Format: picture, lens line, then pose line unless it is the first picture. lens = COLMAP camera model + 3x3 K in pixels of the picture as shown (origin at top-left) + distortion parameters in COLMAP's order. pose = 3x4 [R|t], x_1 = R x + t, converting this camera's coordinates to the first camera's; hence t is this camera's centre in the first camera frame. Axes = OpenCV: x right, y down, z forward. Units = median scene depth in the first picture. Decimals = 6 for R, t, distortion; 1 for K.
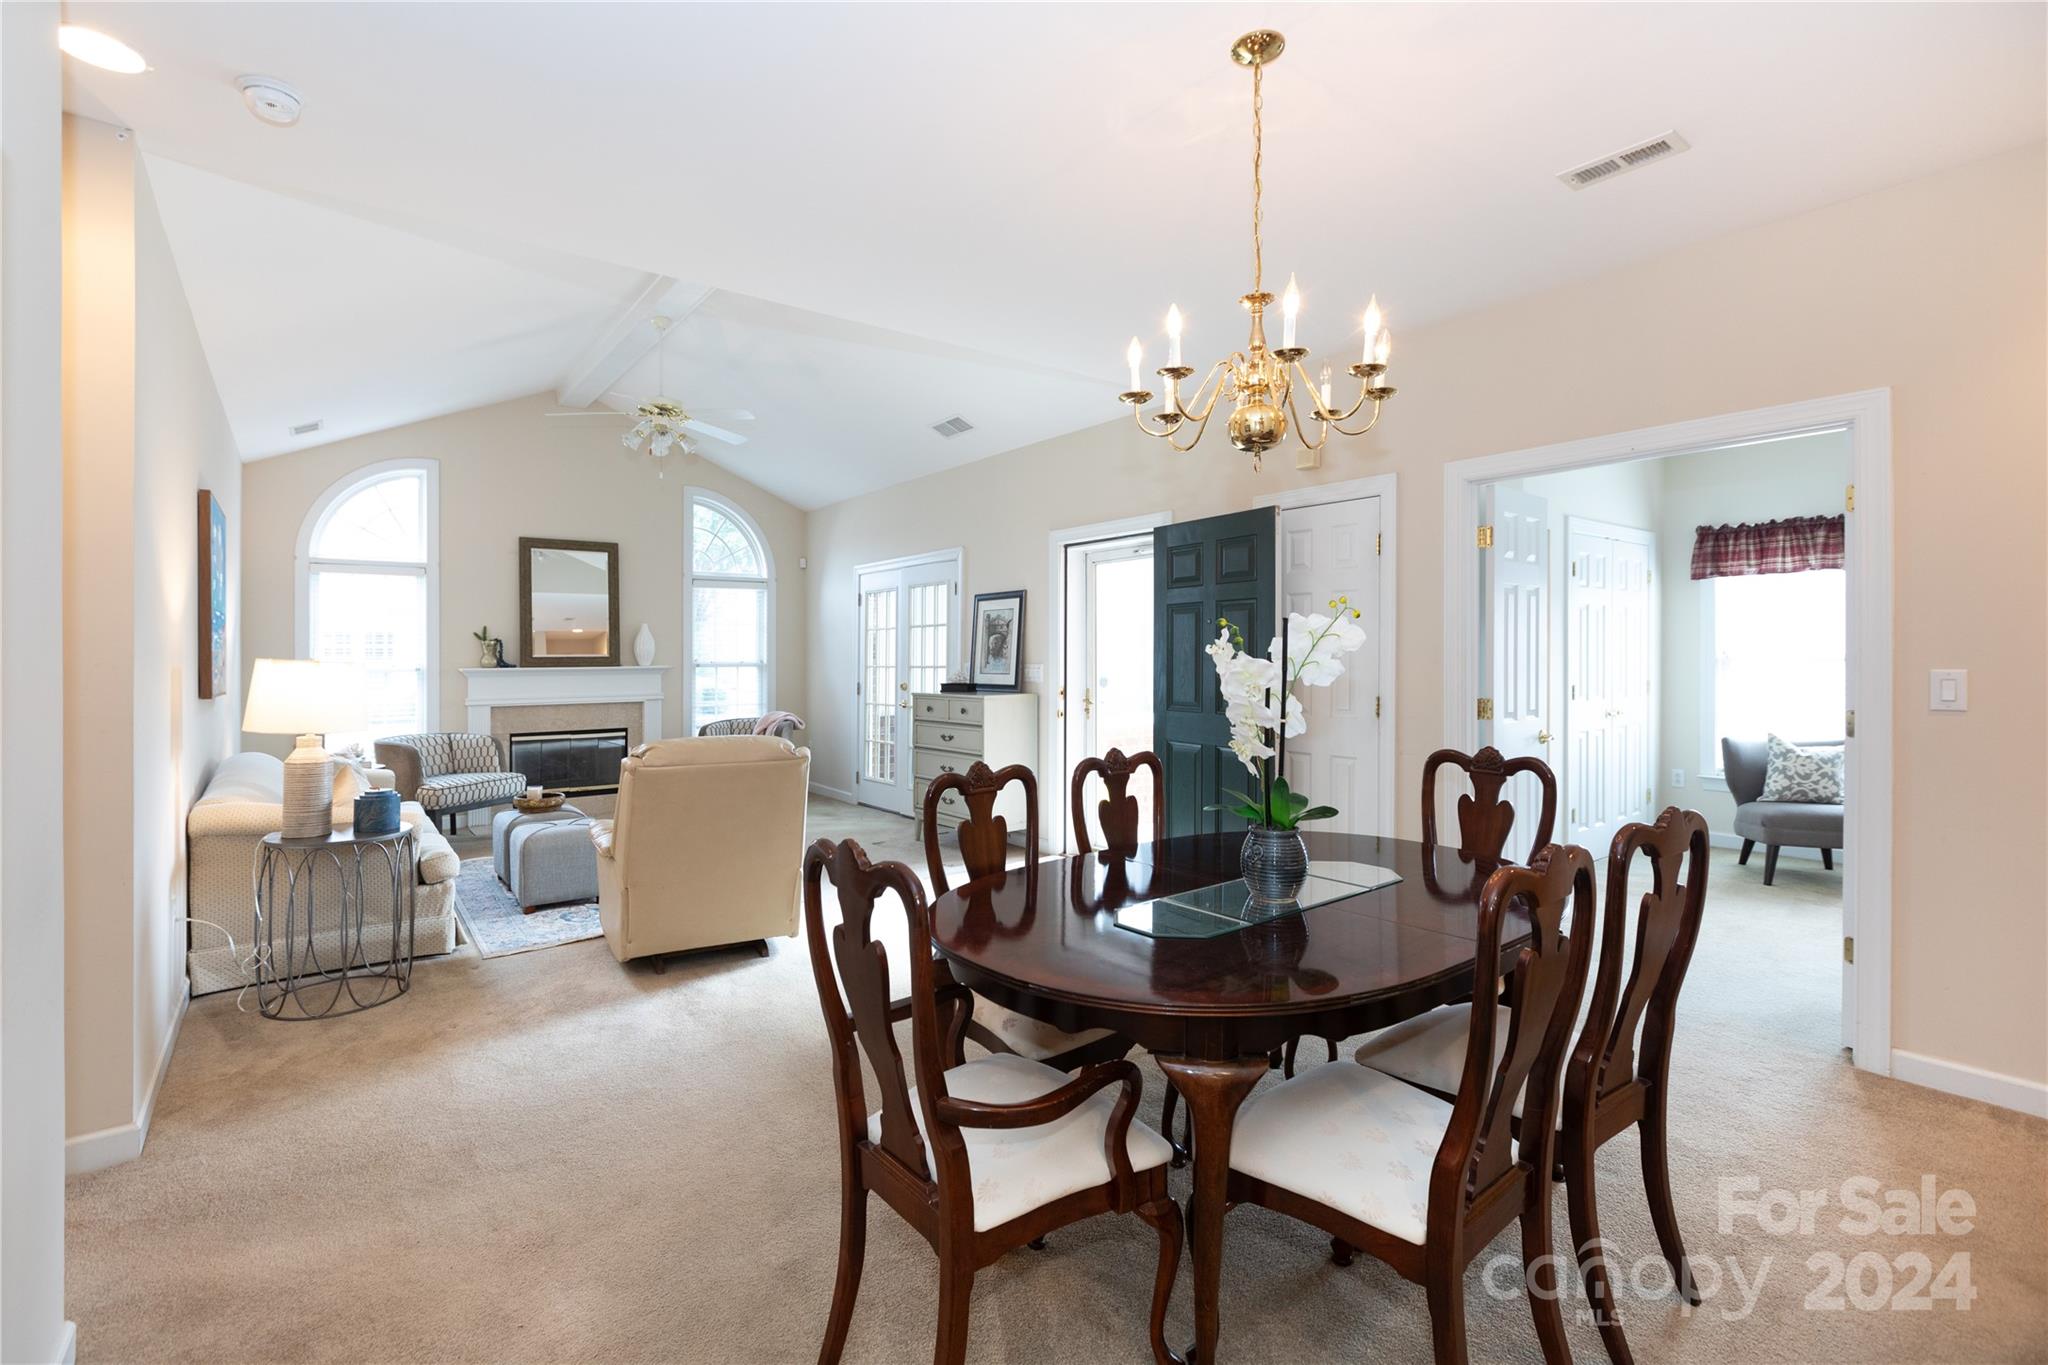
lens RADIAL K [[923.8, 0, 1008.8], [0, 923.8, 651.4], [0, 0, 1]] dist [0.001491, -0.002700]
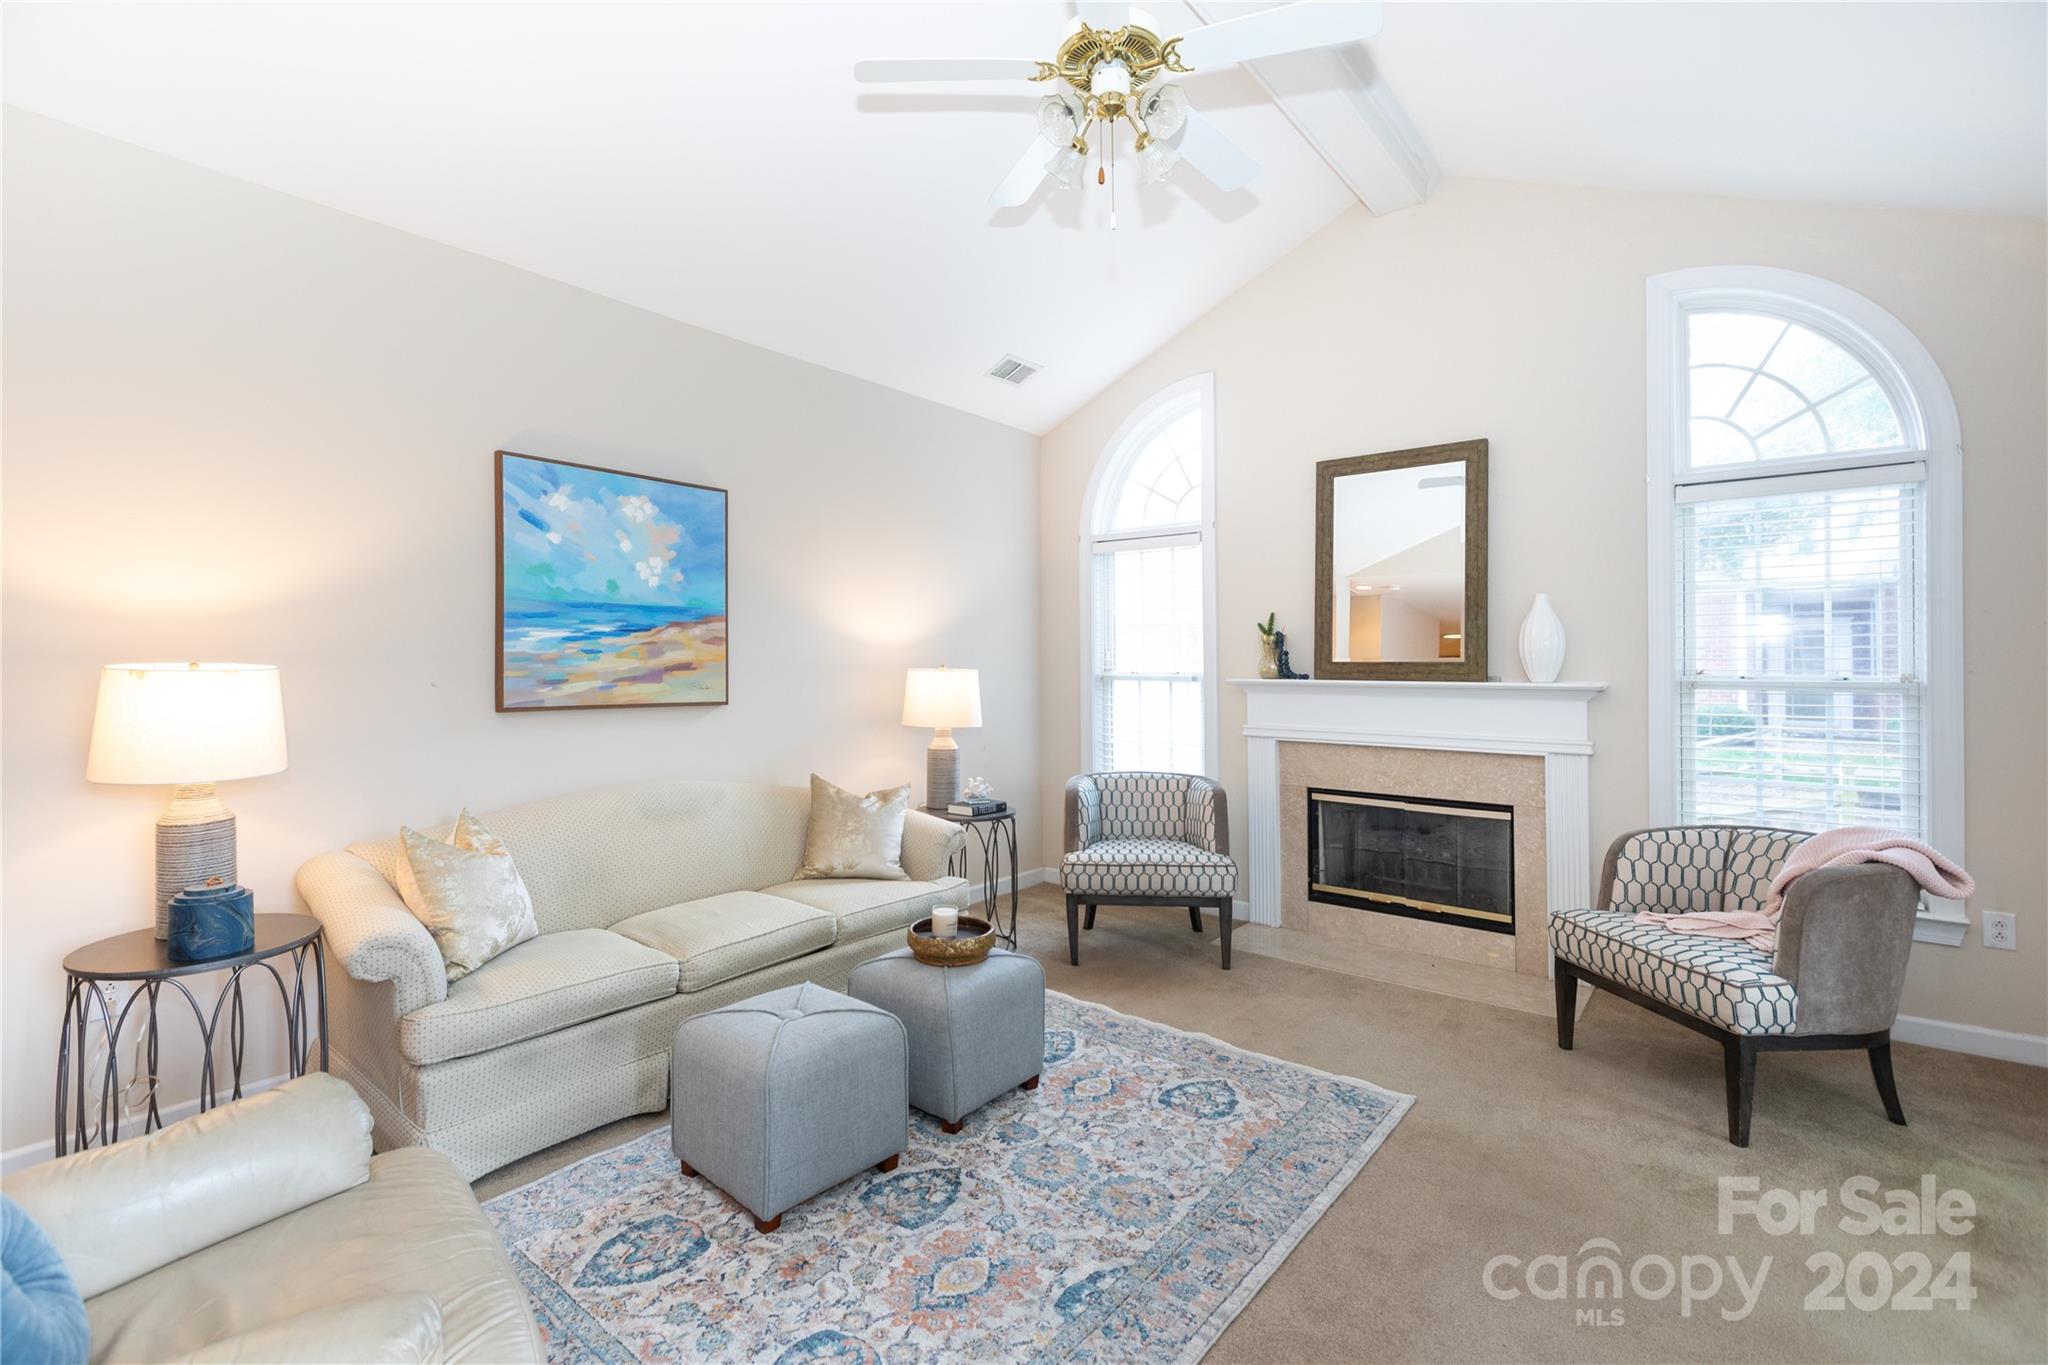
lens RADIAL K [[923.8, 0, 1006.8], [0, 923.8, 667.4], [0, 0, 1]] dist [0.001491, -0.002700]
pose [[0.224816, 0.012928, -0.974316, 0.010503], [0.000340, 0.999911, 0.013346, 0.001536], [0.974401, -0.003331, 0.224791, 0.699592]]
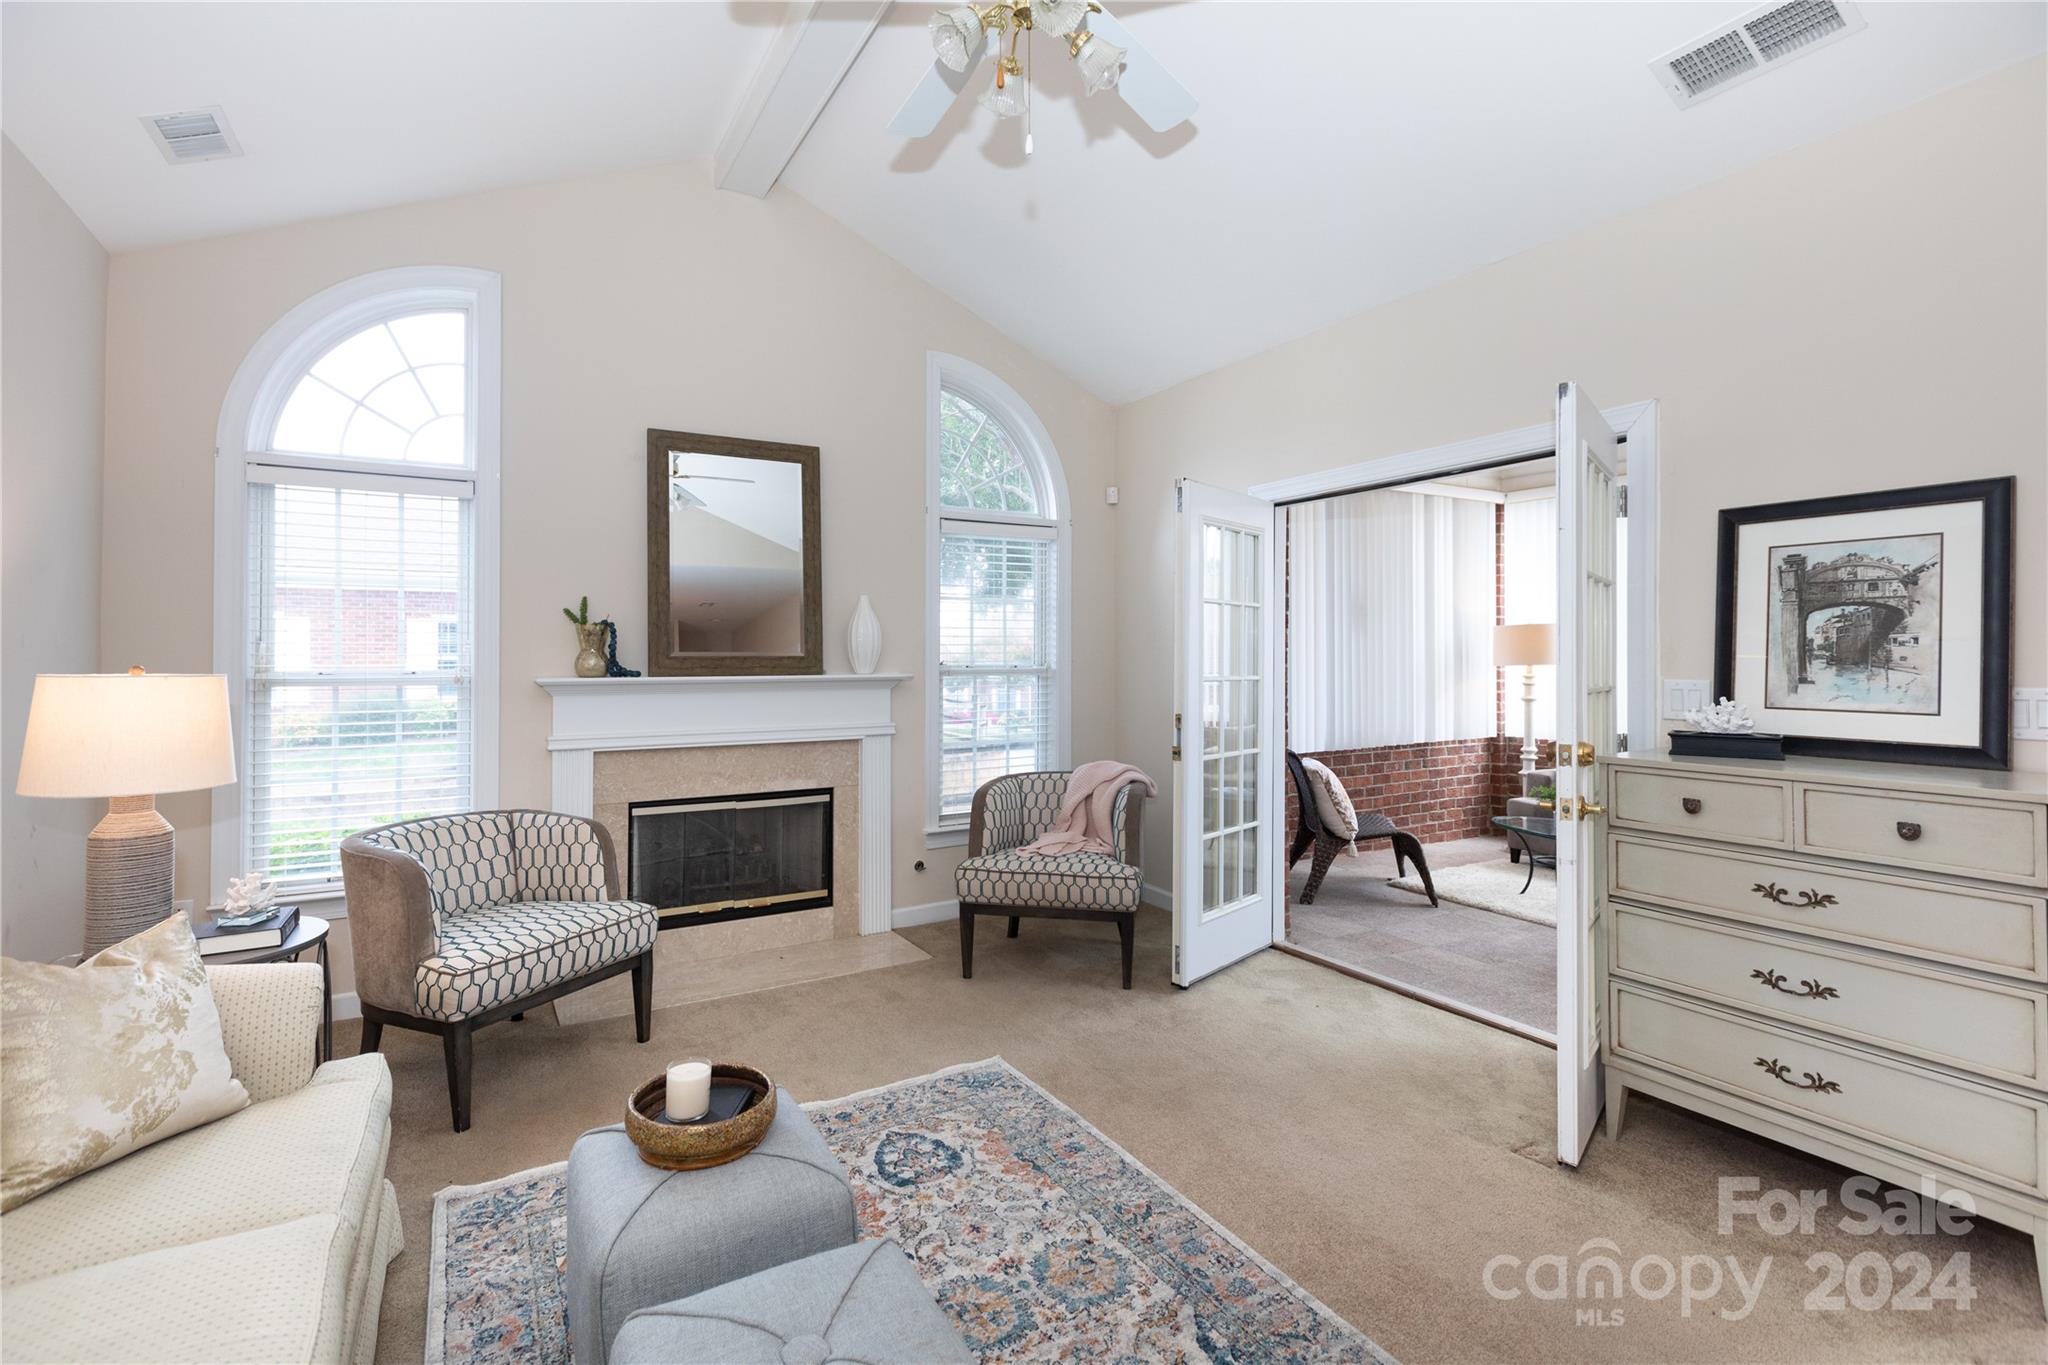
lens RADIAL K [[923.8, 0, 988.0], [0, 923.8, 649.4], [0, 0, 1]] dist [0.001491, -0.002700]
pose [[0.991240, 0.005131, -0.131976, -0.281232], [-0.005275, 0.999986, -0.000746, 0.001264], [0.131971, 0.001436, 0.991253, 0.530114]]
